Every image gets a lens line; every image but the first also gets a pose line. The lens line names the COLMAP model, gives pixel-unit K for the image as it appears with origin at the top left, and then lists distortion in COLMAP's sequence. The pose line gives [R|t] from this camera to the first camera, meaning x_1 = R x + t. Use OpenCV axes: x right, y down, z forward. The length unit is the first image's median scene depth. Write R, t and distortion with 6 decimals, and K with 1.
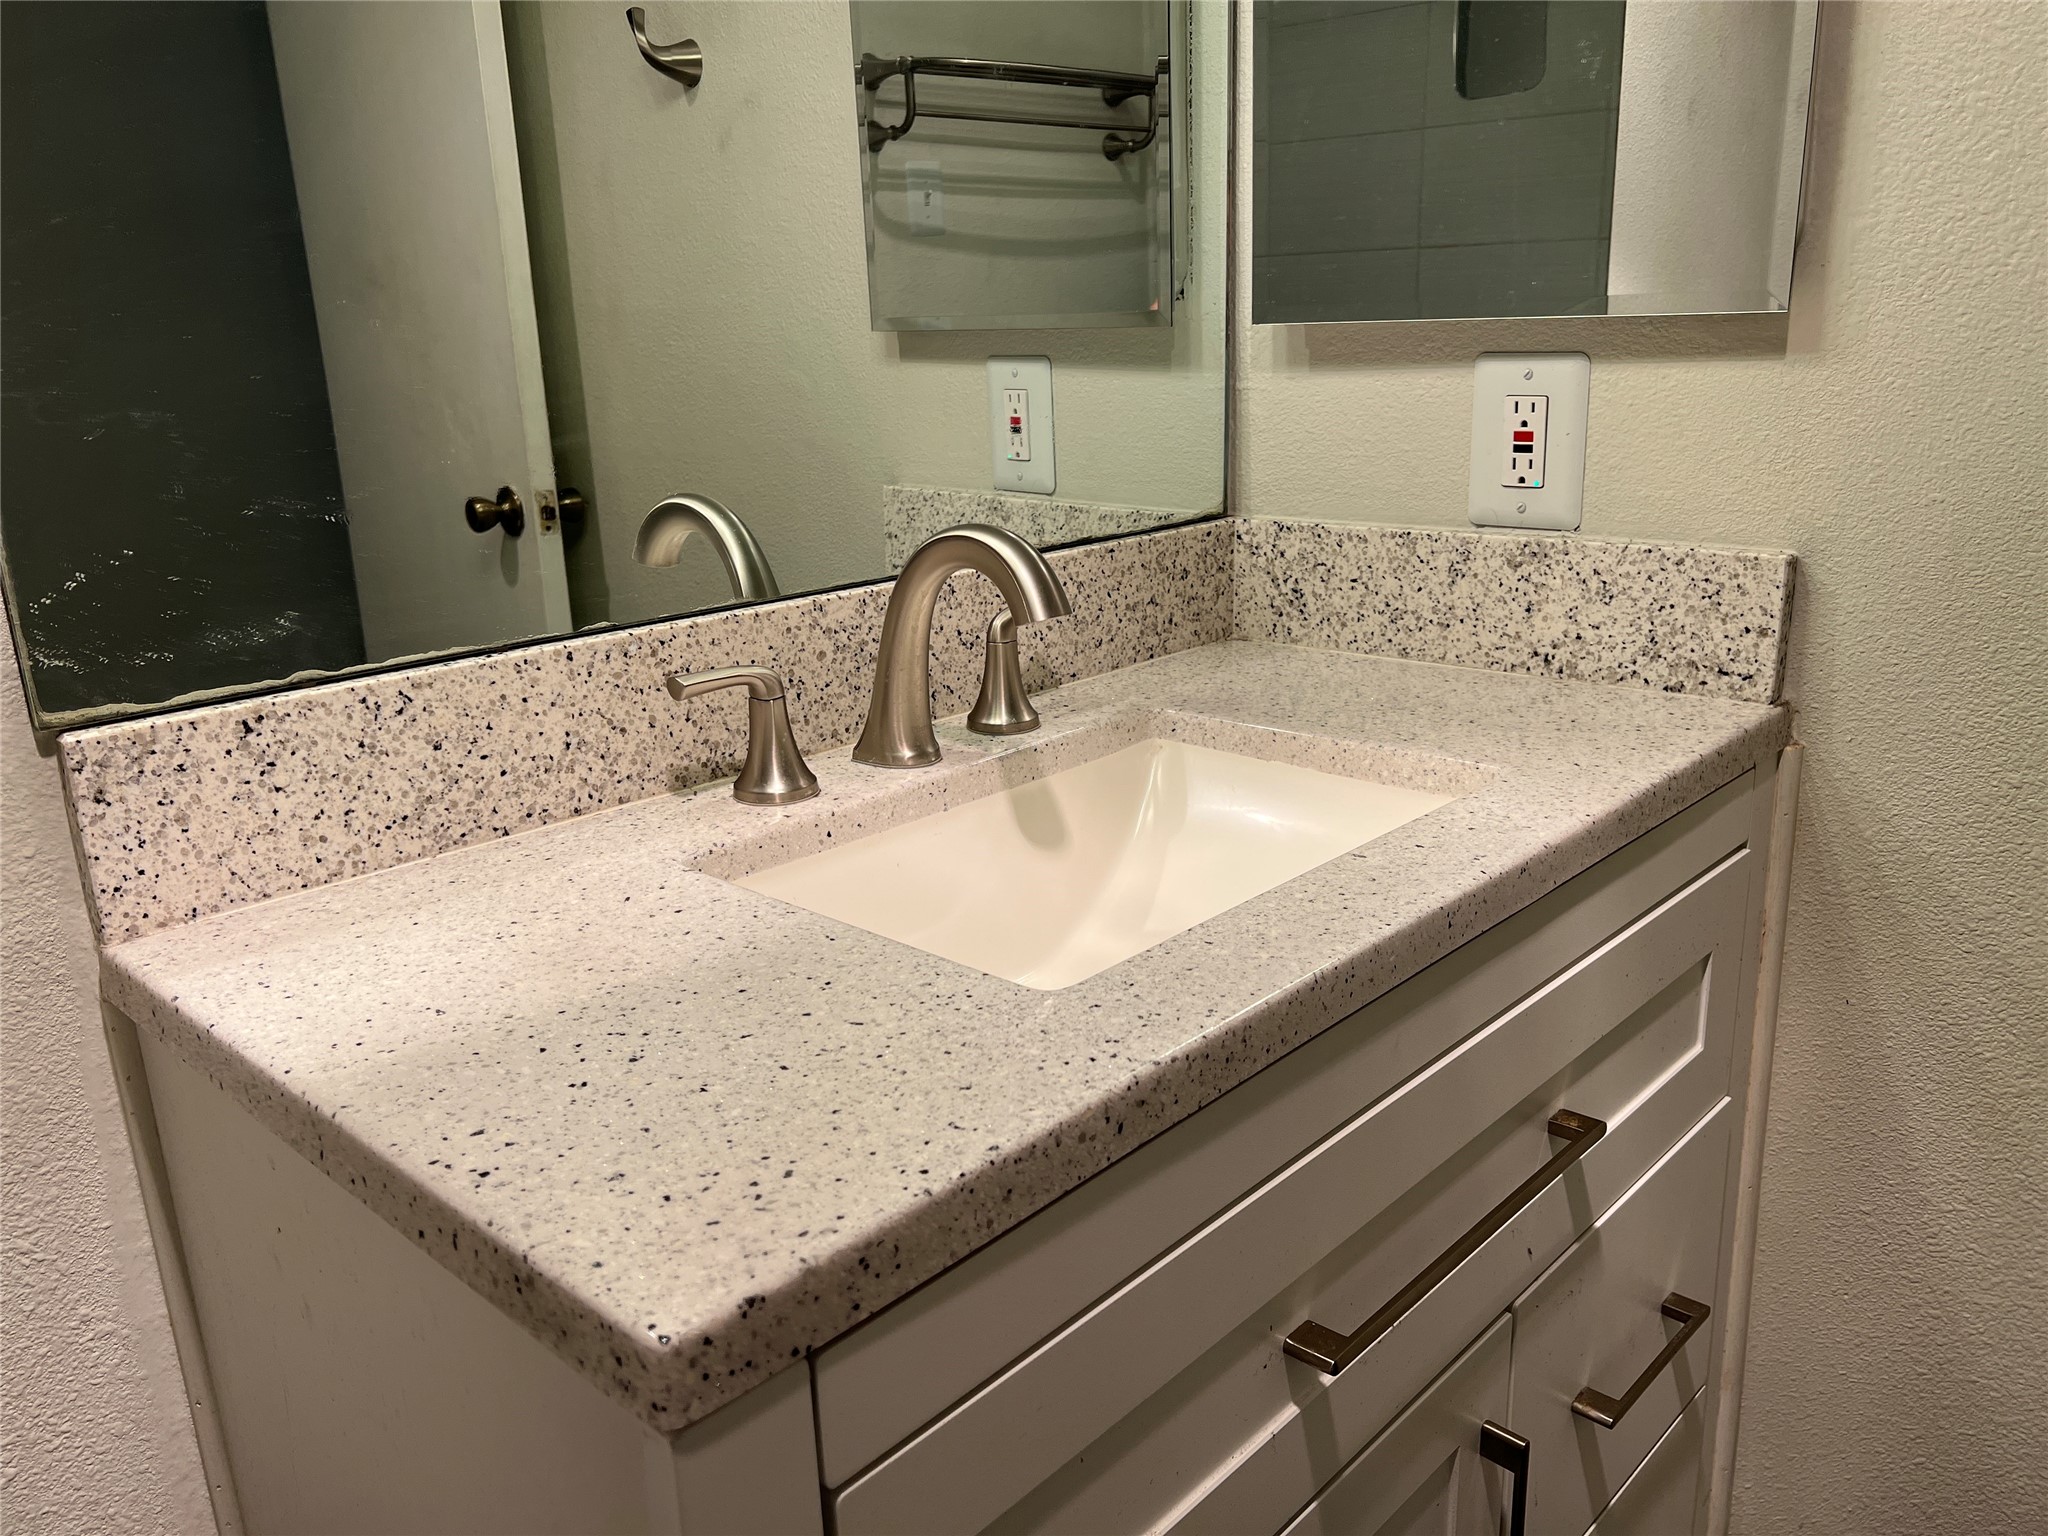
lens RADIAL K [[1542.5, 0, 1026.6], [0, 1542.5, 766.2], [0, 0, 1]] dist [0.024404, -0.012963]
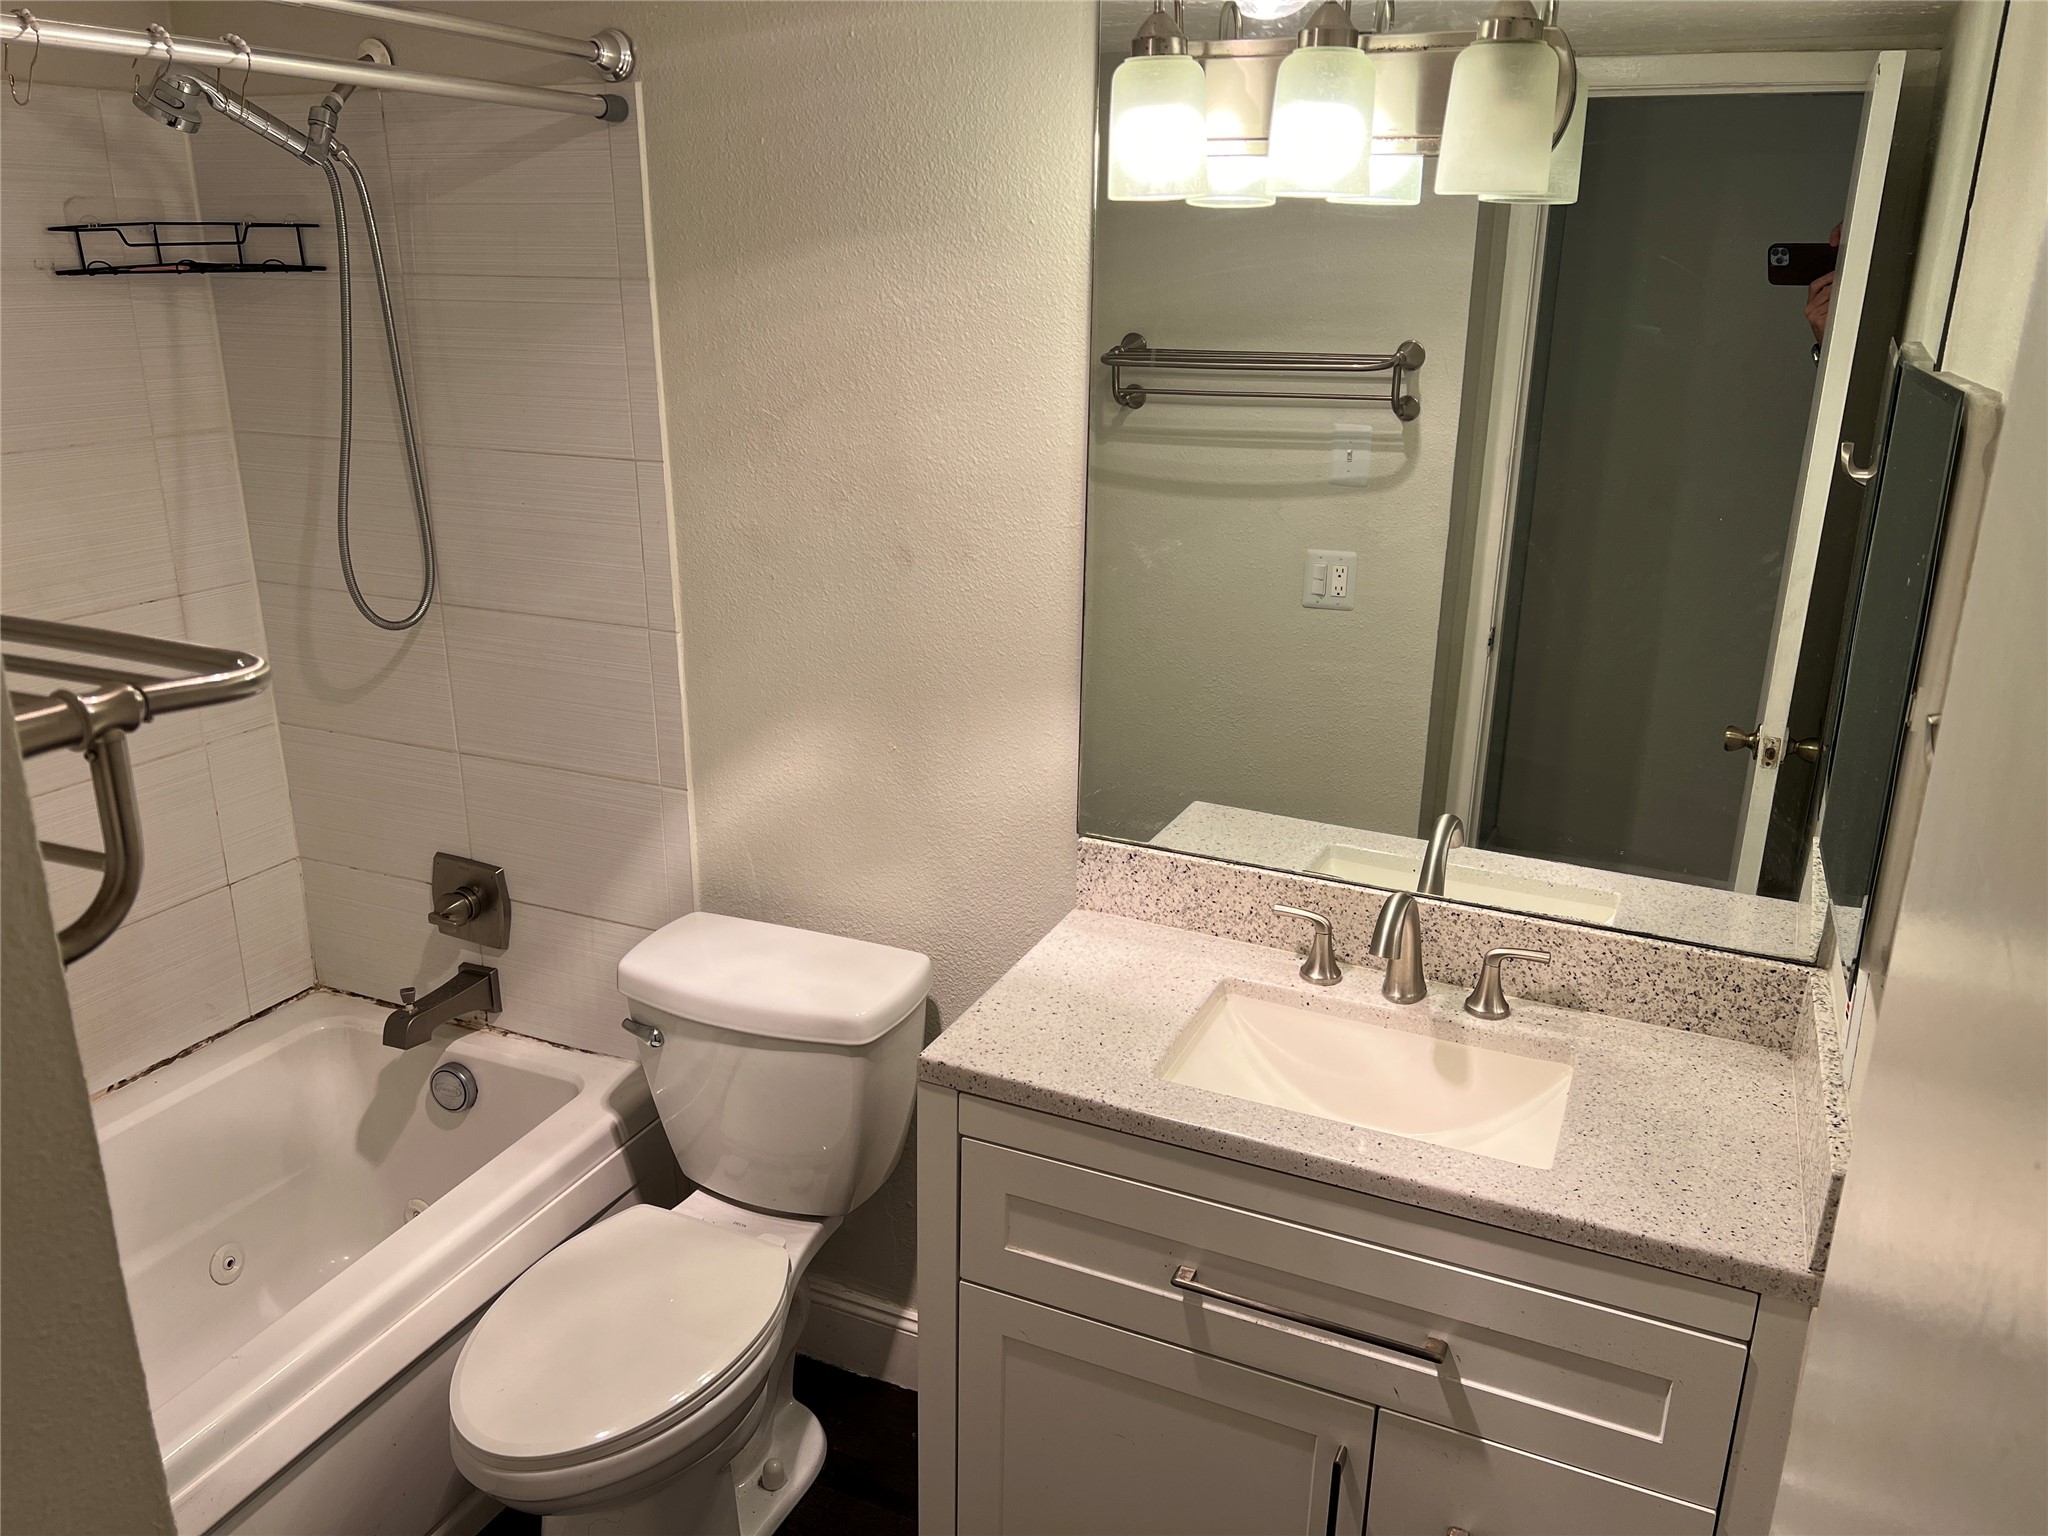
lens RADIAL K [[1542.5, 0, 1019.4], [0, 1542.5, 766.5], [0, 0, 1]] dist [0.024404, -0.012963]
pose [[0.314696, 0.330772, -0.889694, 1.291549], [-0.287926, 0.926419, 0.242583, -0.556856], [0.904469, 0.179827, 0.386779, -0.179149]]
